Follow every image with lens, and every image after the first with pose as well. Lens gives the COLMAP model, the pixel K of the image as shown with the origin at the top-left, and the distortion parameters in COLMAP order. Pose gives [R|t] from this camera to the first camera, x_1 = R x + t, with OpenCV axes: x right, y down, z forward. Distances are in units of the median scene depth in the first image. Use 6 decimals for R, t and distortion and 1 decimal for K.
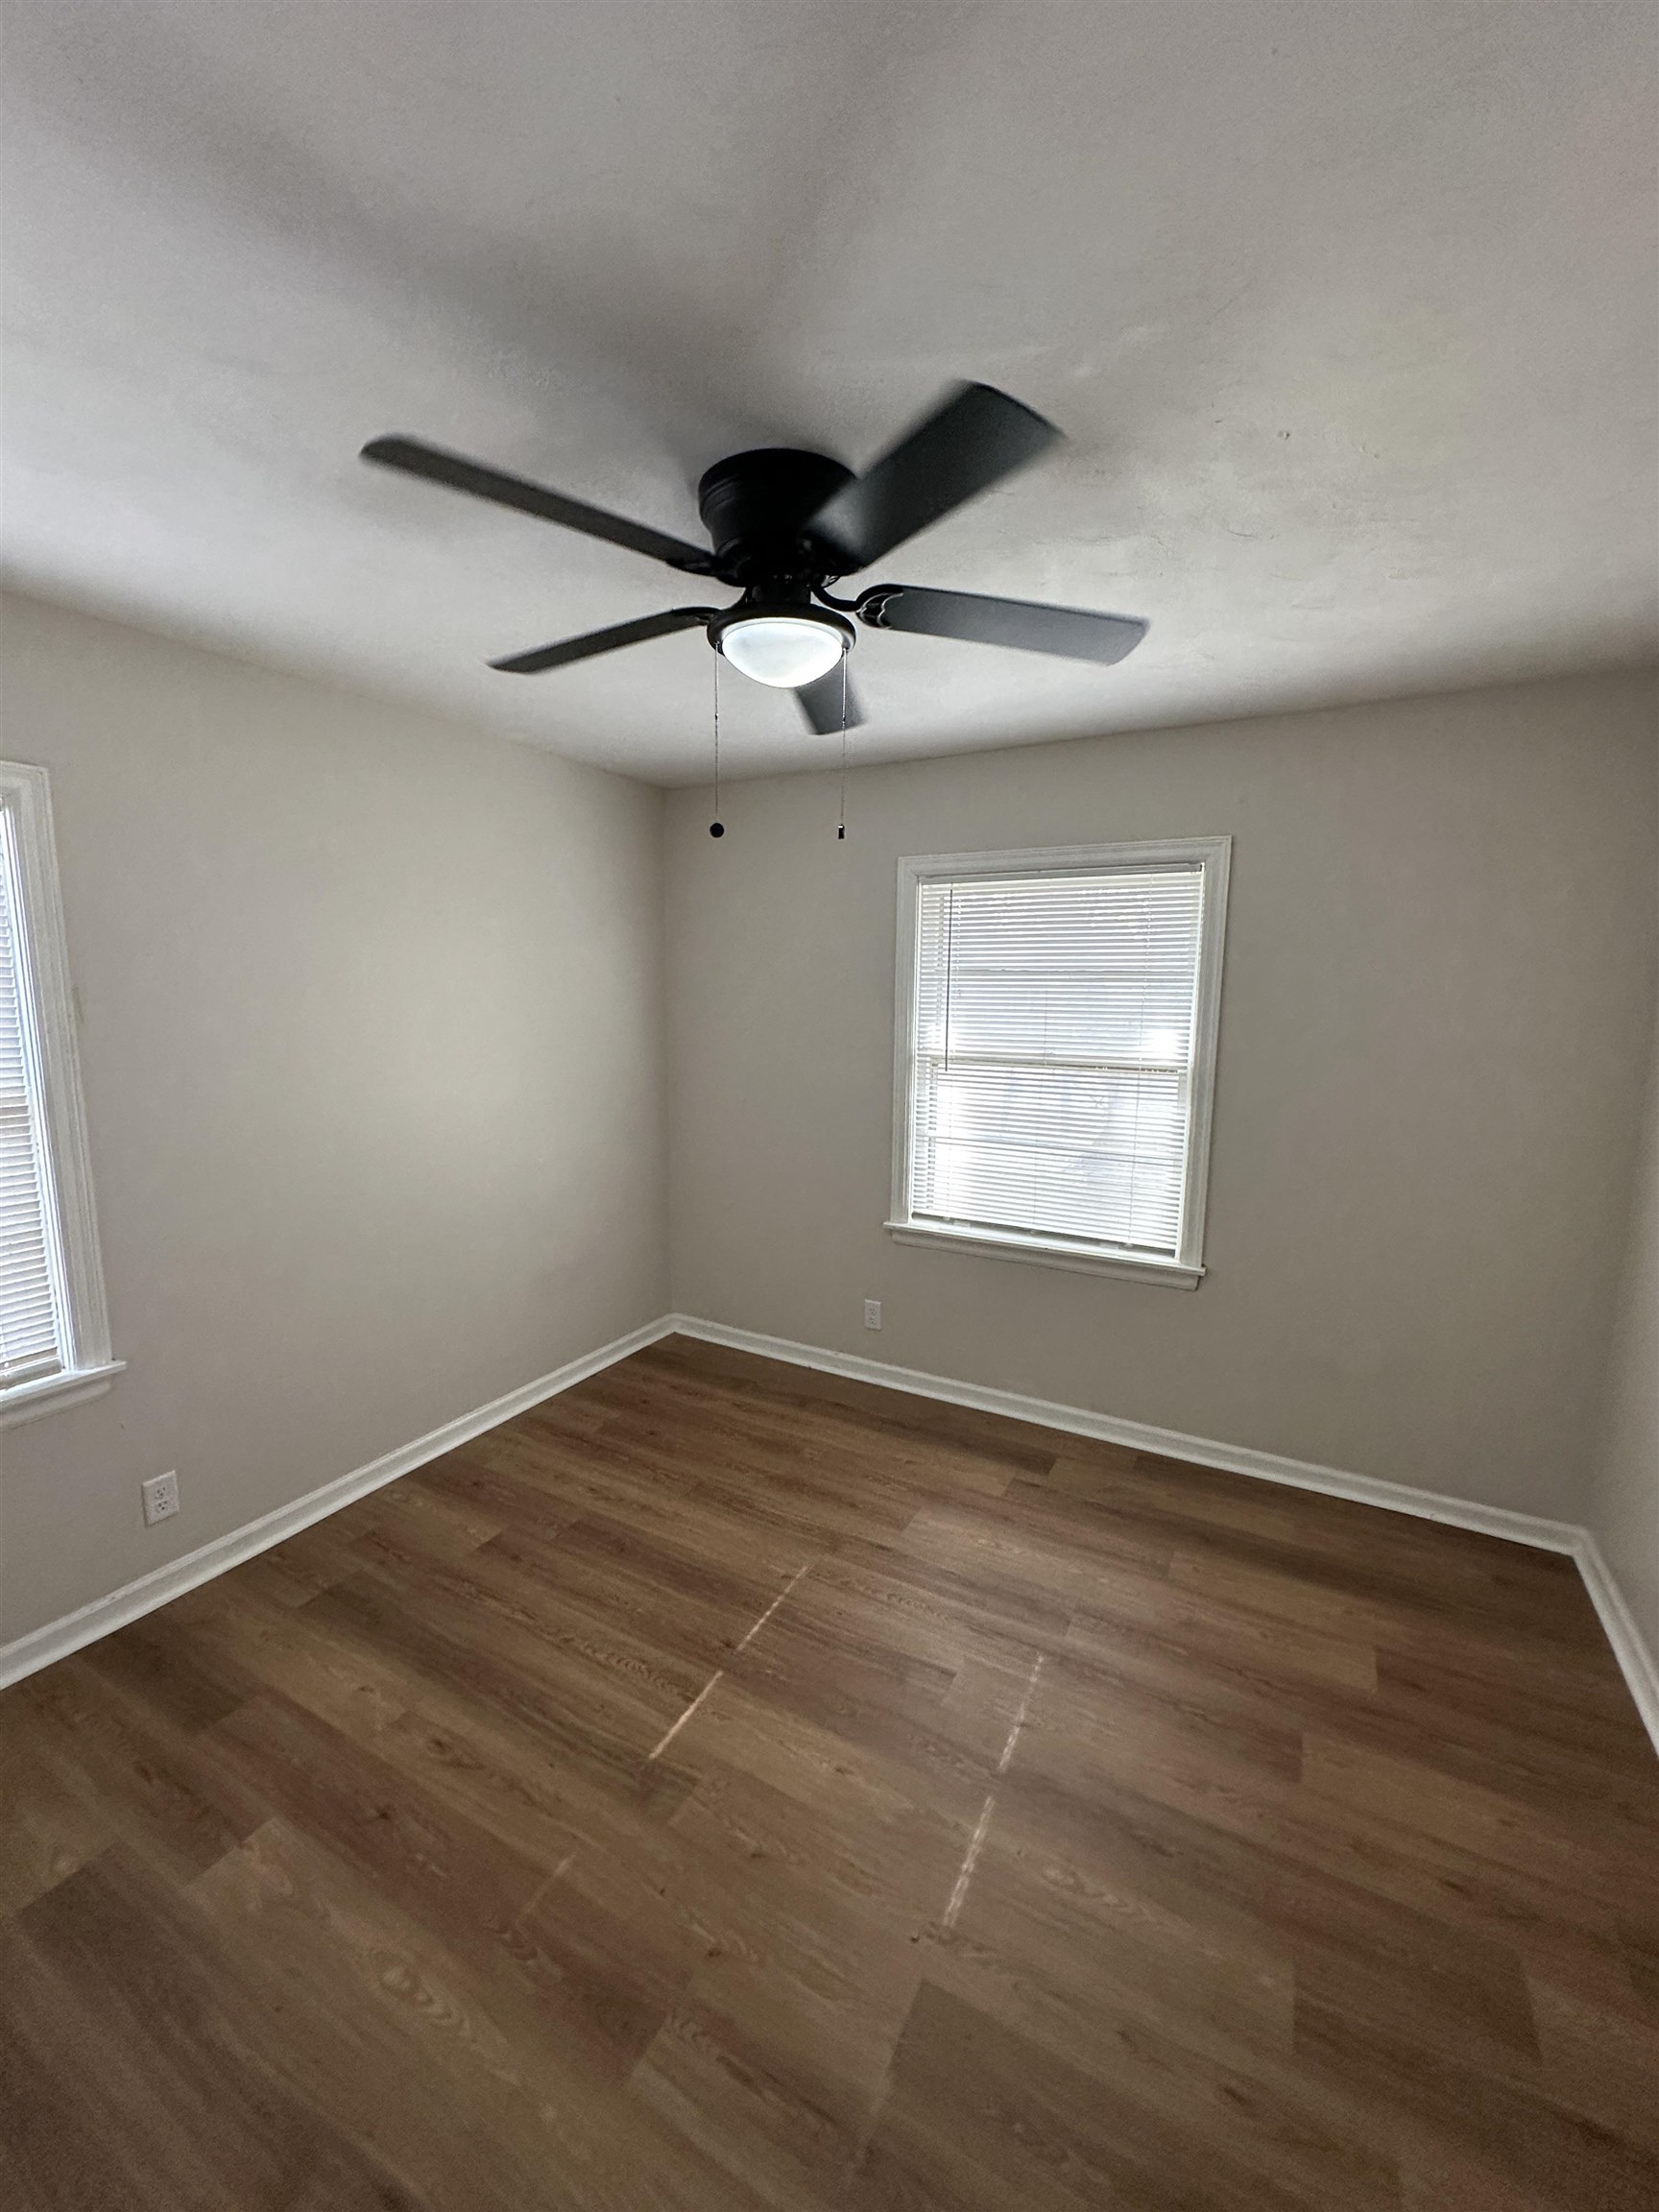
lens RADIAL K [[886.3, 0, 829.5], [0, 886.3, 1106.0], [0, 0, 1]] dist [0.002555, 0.000499]
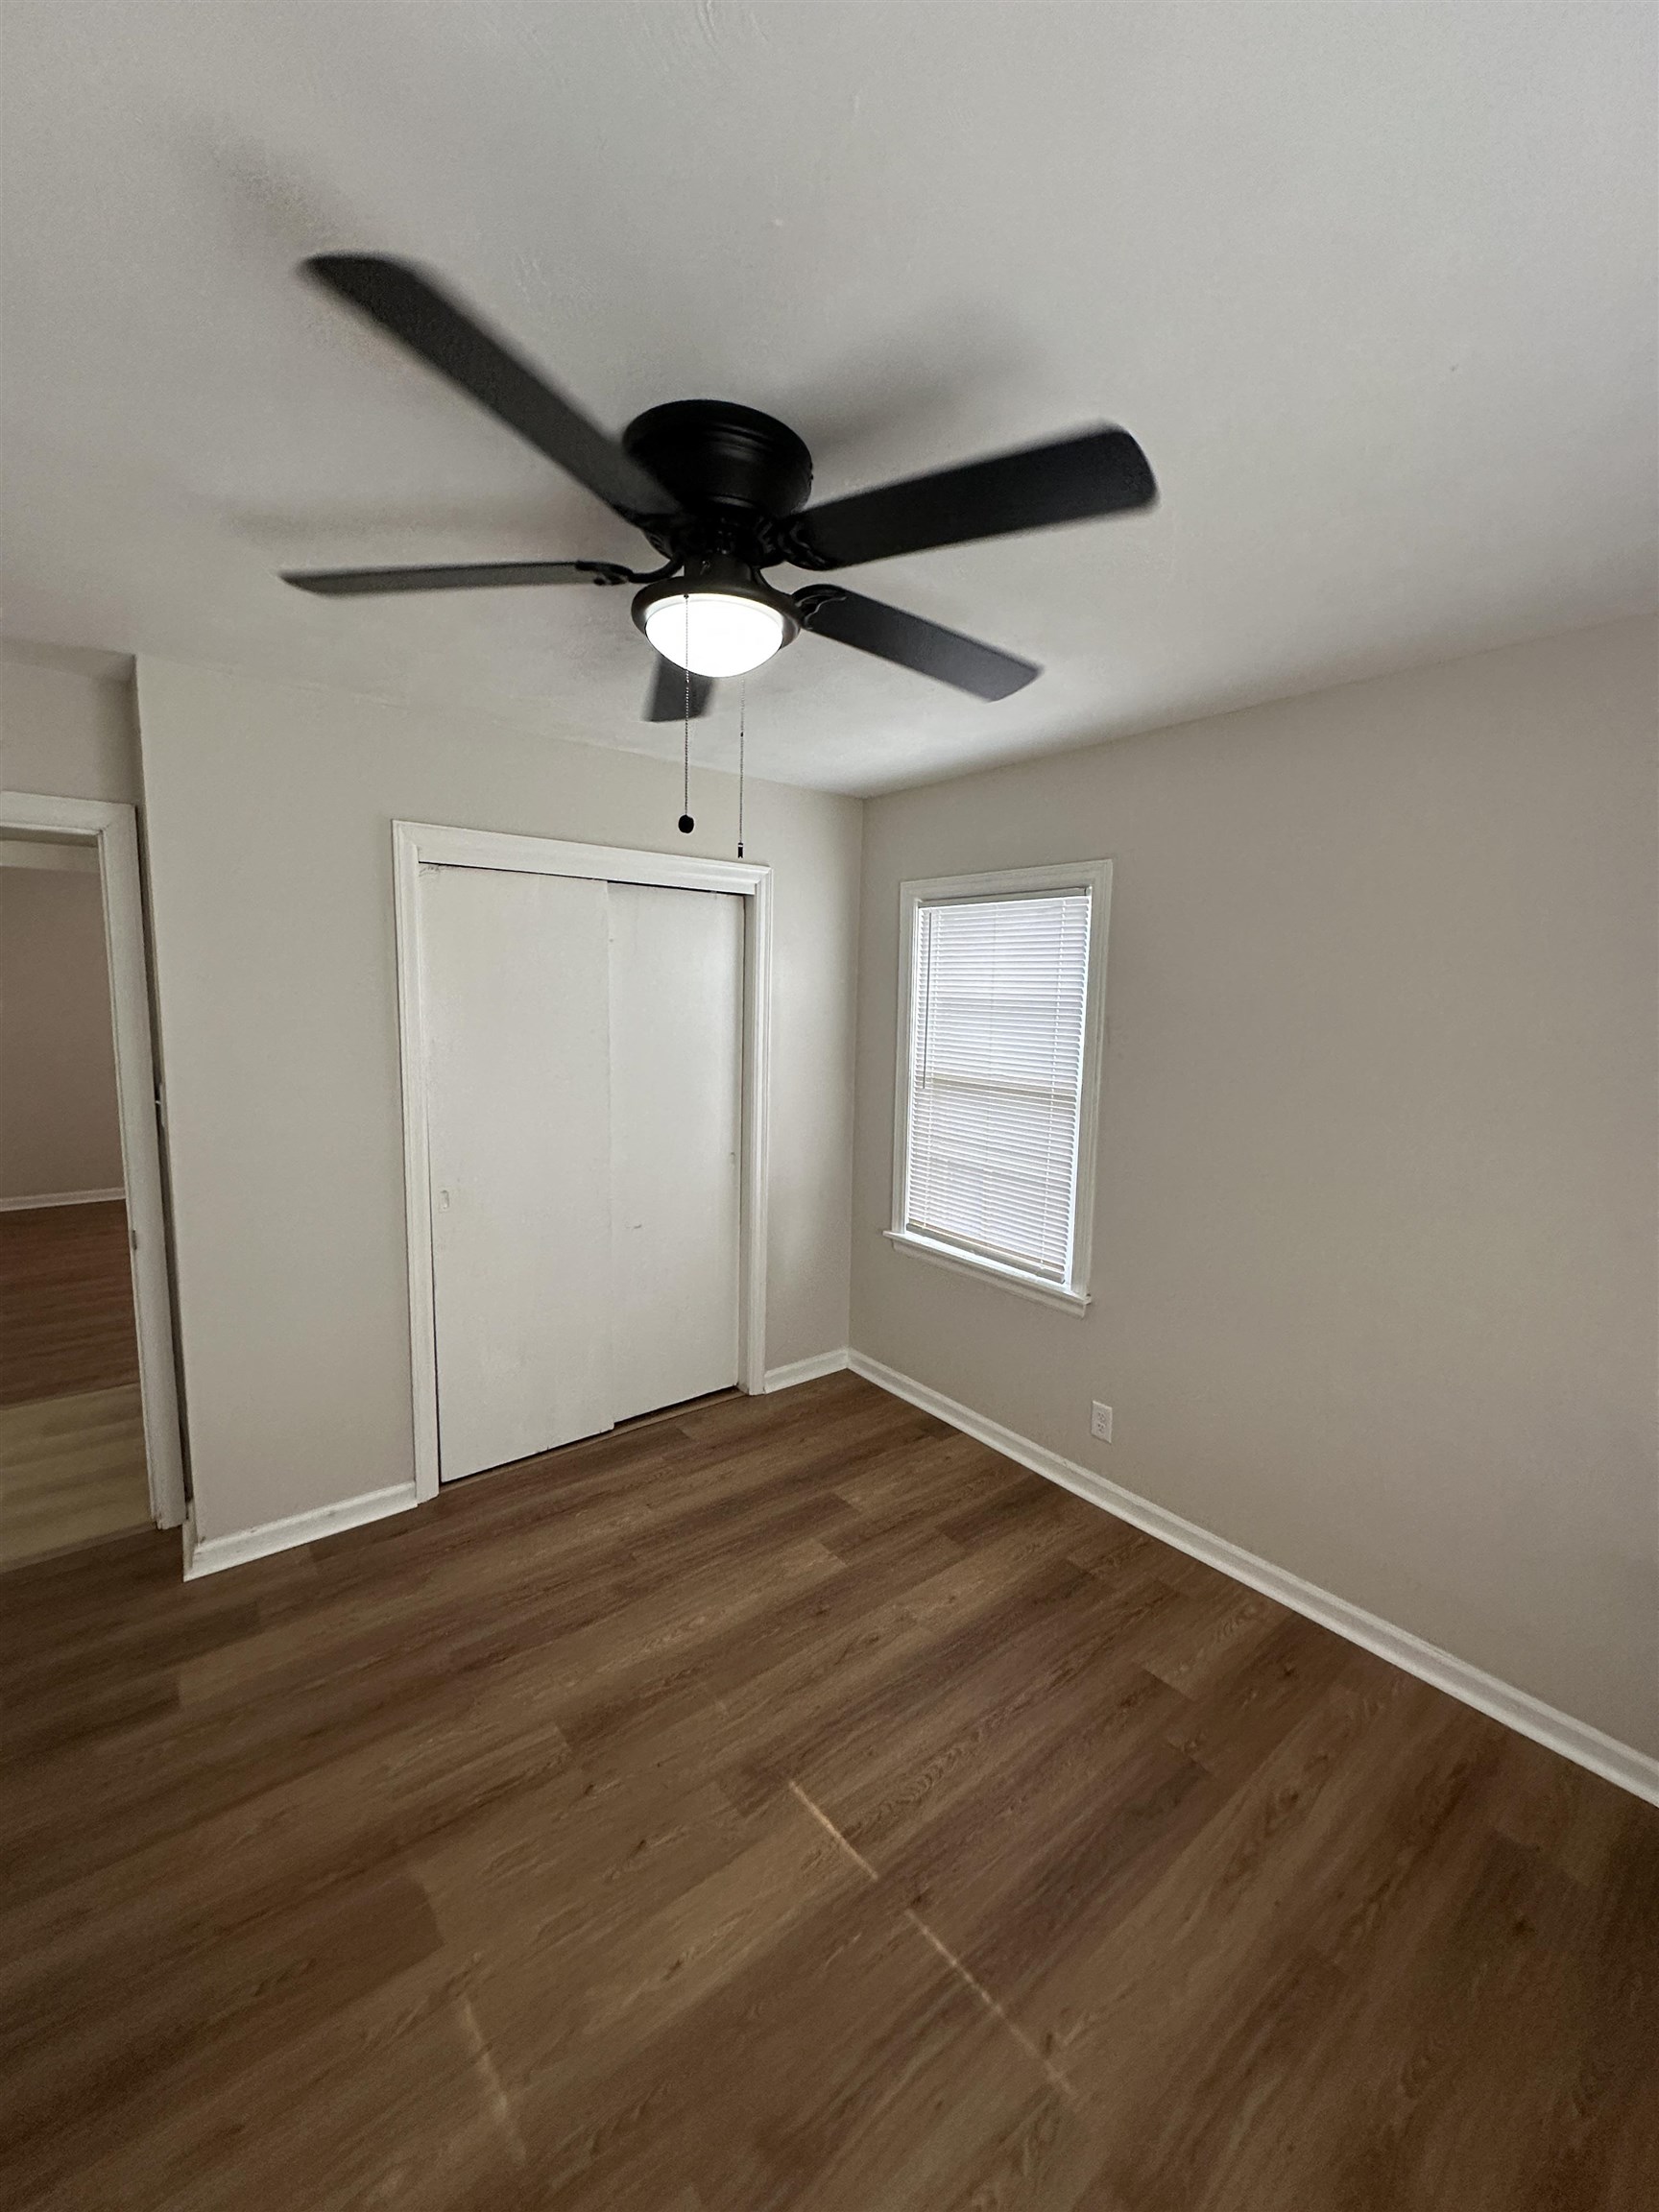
lens RADIAL K [[886.3, 0, 829.5], [0, 886.3, 1106.0], [0, 0, 1]] dist [0.002555, 0.000499]
pose [[-0.377989, 0.099565, -0.920441, 0.556664], [-0.160529, 0.972092, 0.171076, -0.161587], [0.911787, 0.212422, -0.351457, 1.098062]]
